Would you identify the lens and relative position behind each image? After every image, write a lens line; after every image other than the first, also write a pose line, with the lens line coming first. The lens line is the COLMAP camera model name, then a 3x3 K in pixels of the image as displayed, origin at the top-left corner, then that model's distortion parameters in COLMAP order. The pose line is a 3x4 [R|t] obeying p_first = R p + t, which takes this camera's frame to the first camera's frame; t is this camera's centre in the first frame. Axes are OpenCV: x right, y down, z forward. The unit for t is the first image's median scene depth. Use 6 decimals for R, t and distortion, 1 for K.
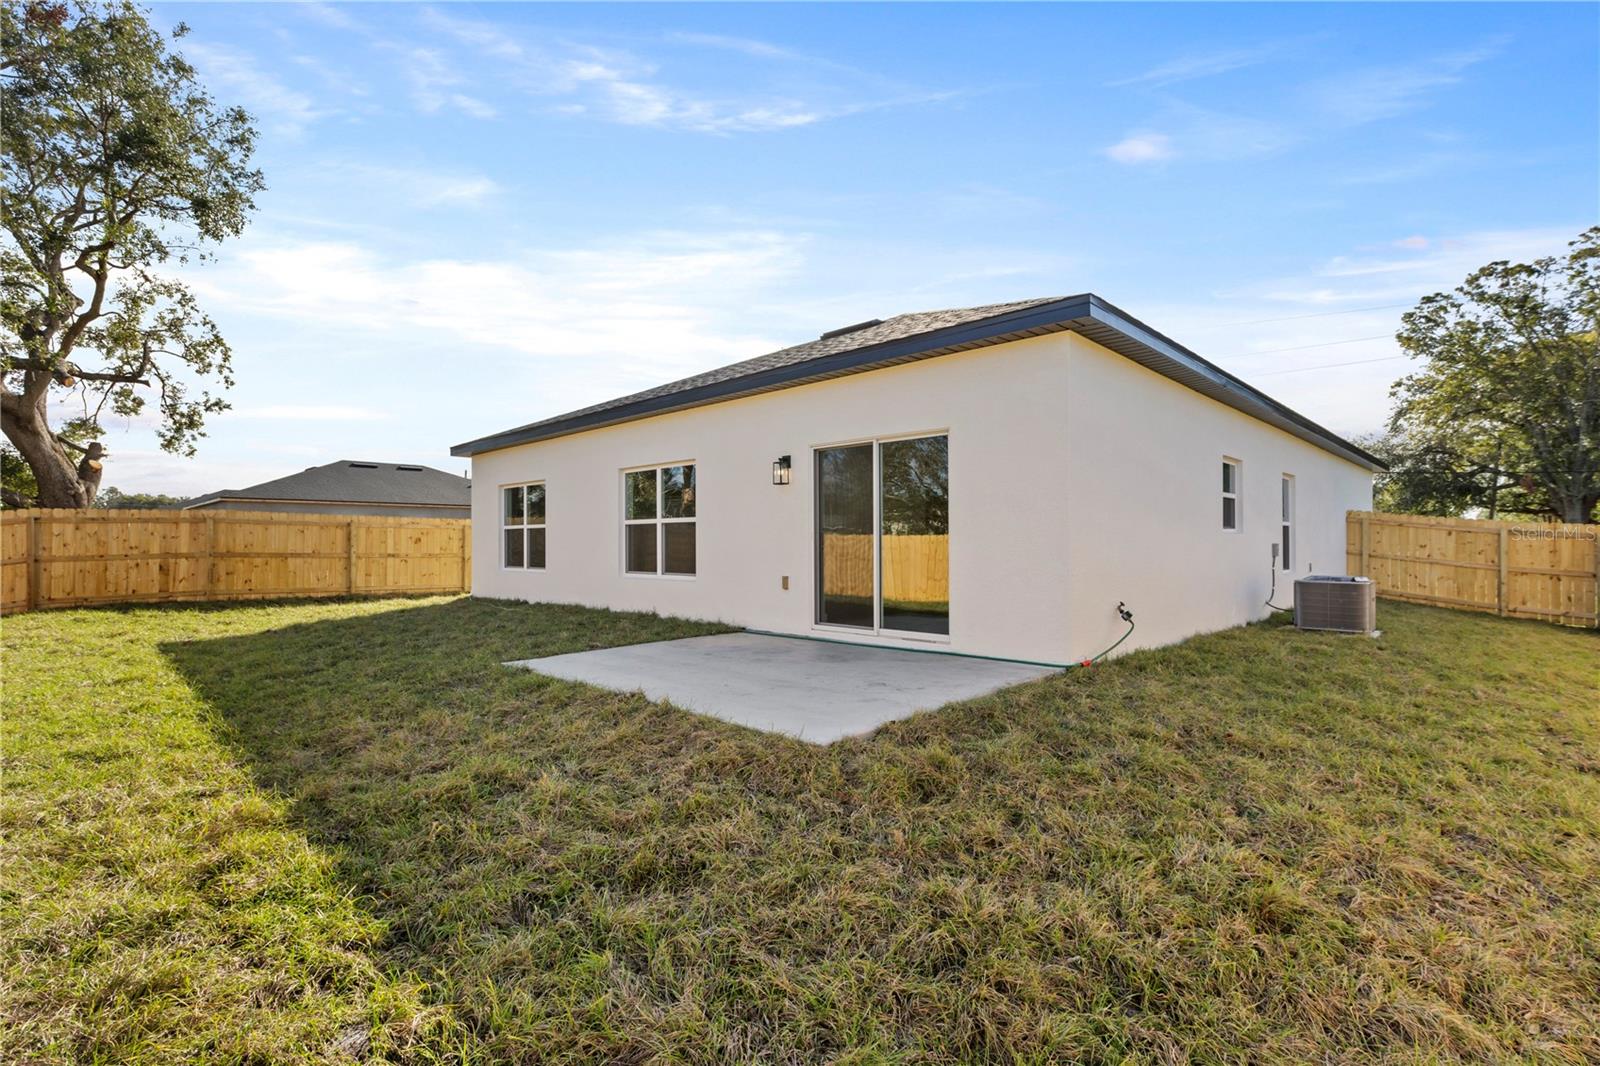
lens RADIAL K [[731.2, 0, 821.4], [0, 731.2, 543.7], [0, 0, 1]] dist [0.002010, -0.000733]
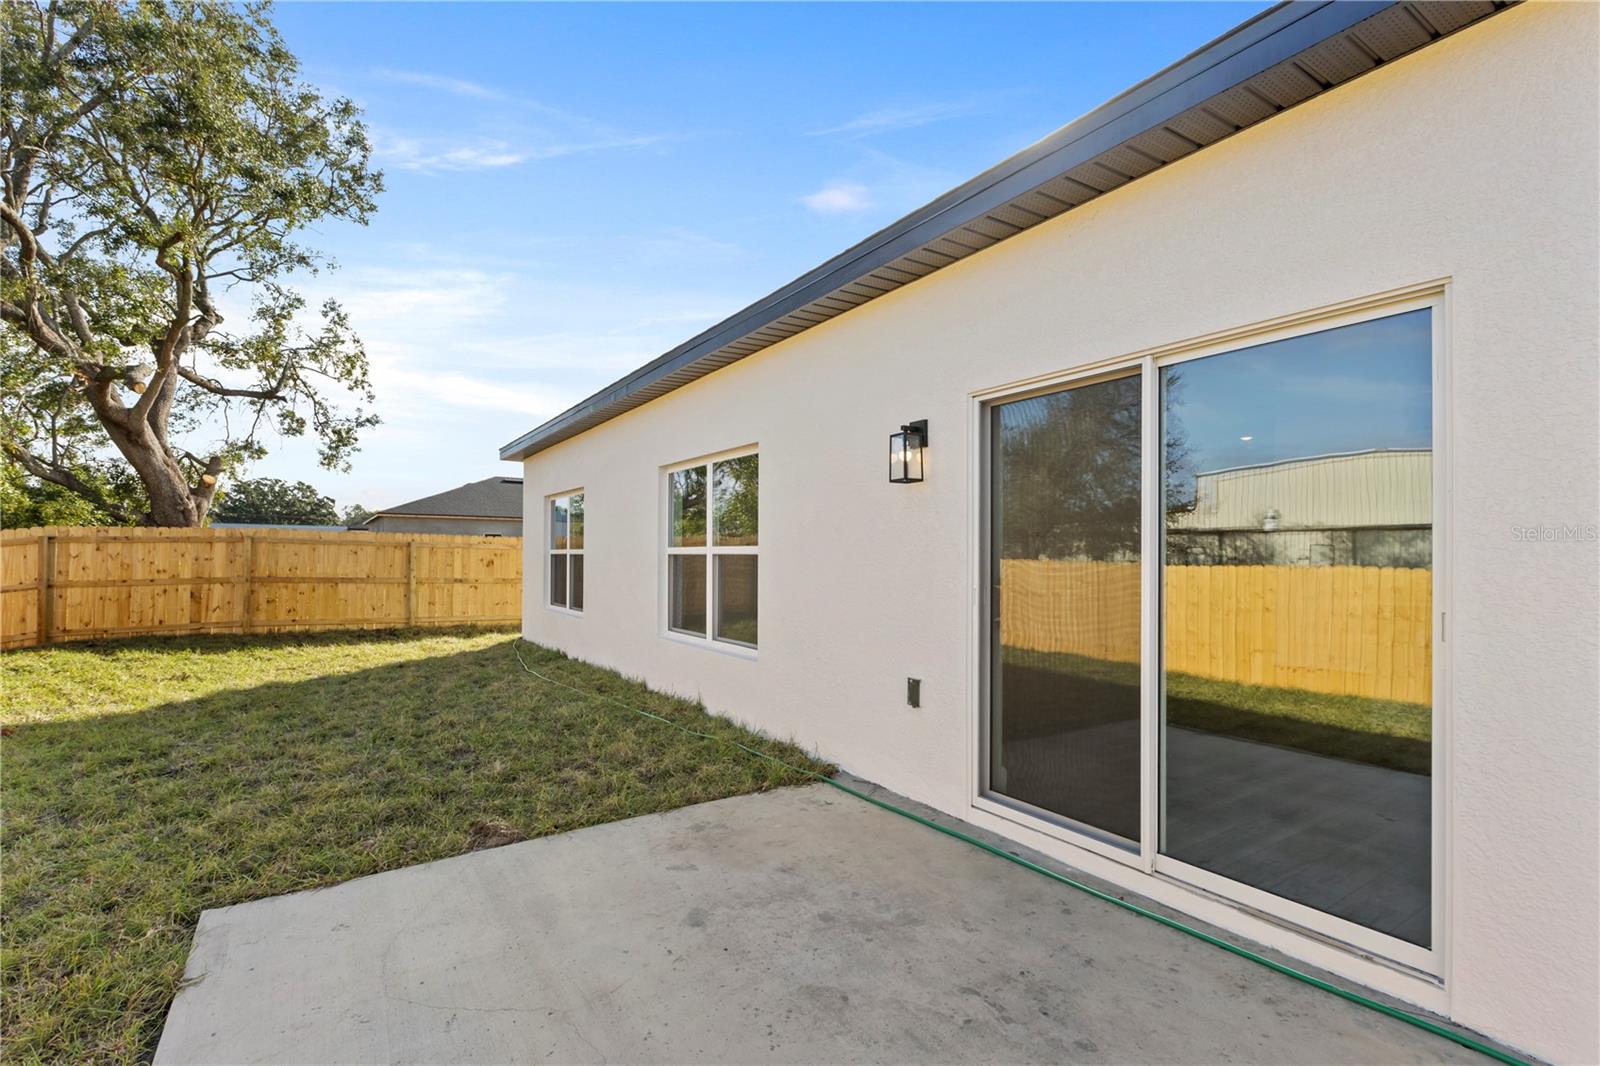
lens RADIAL K [[731.2, 0, 825.7], [0, 731.2, 548.1], [0, 0, 1]] dist [0.002010, -0.000733]
pose [[0.981726, 0.007174, -0.190165, -0.009188], [-0.009732, 0.999874, -0.012522, -0.017901], [0.190051, 0.014143, 0.981672, 0.289009]]
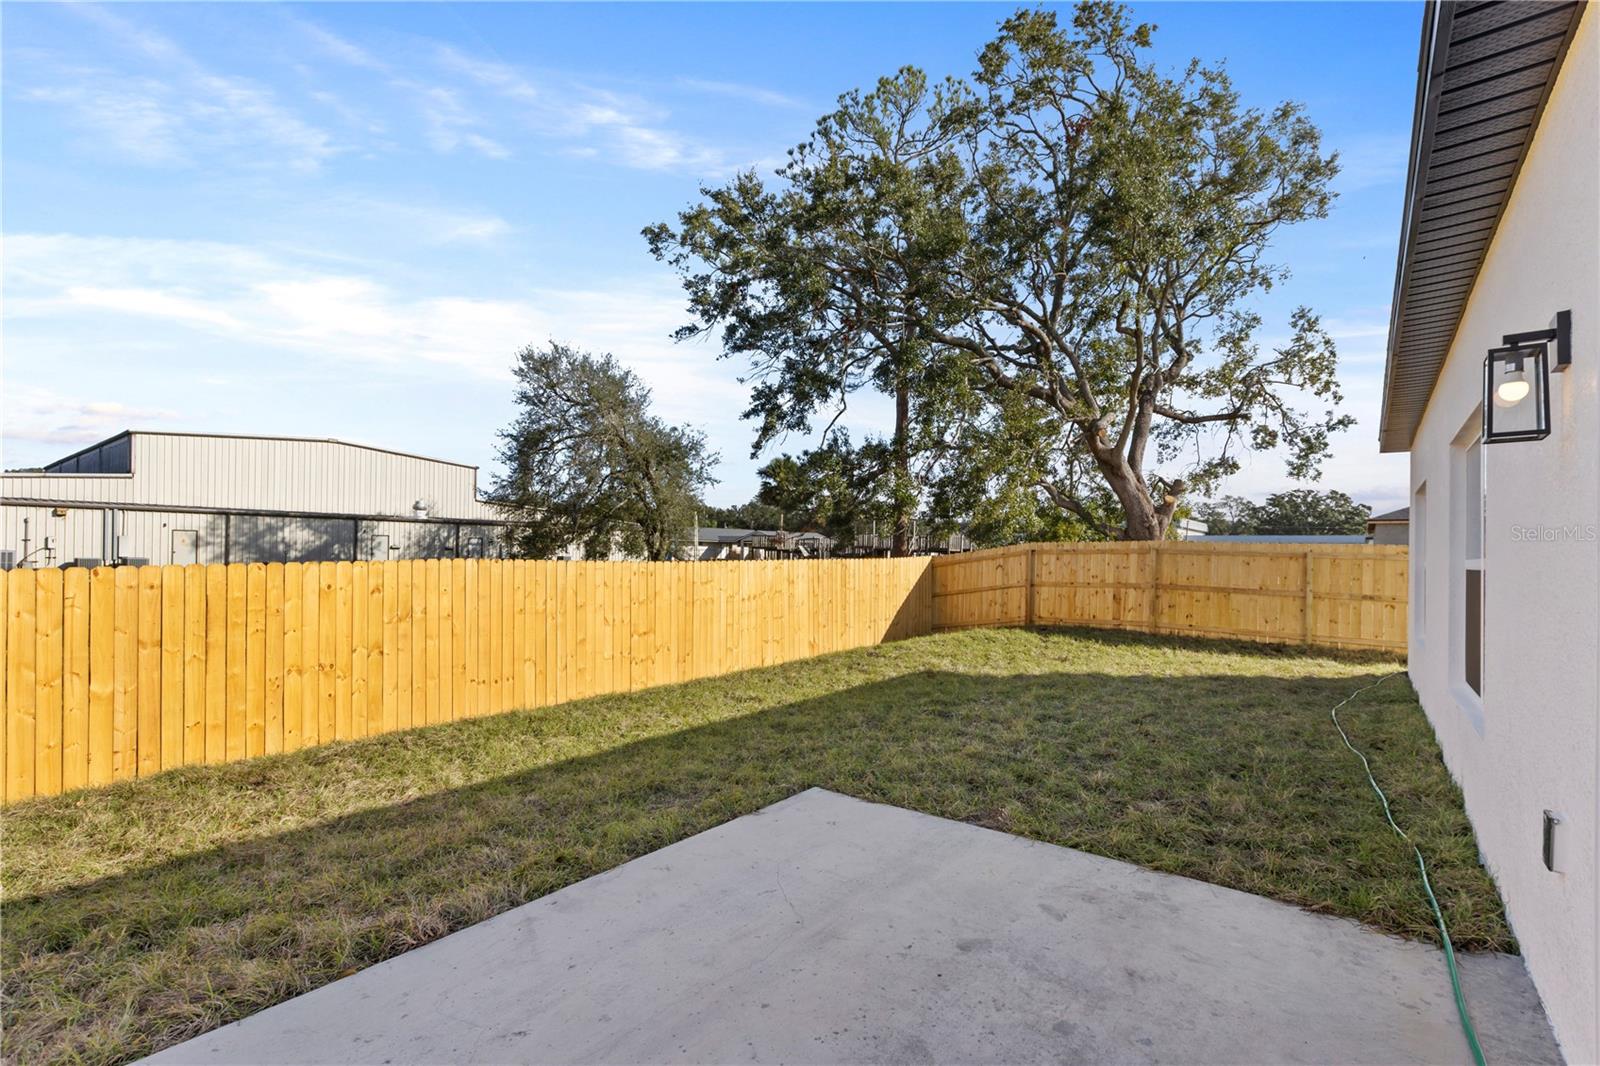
lens RADIAL K [[731.2, 0, 773.5], [0, 731.2, 555.8], [0, 0, 1]] dist [0.002010, -0.000733]
pose [[0.104793, 0.007670, -0.994464, 0.089470], [-0.020057, 0.999783, 0.005597, -0.021194], [0.994292, 0.019359, 0.104924, 0.389880]]
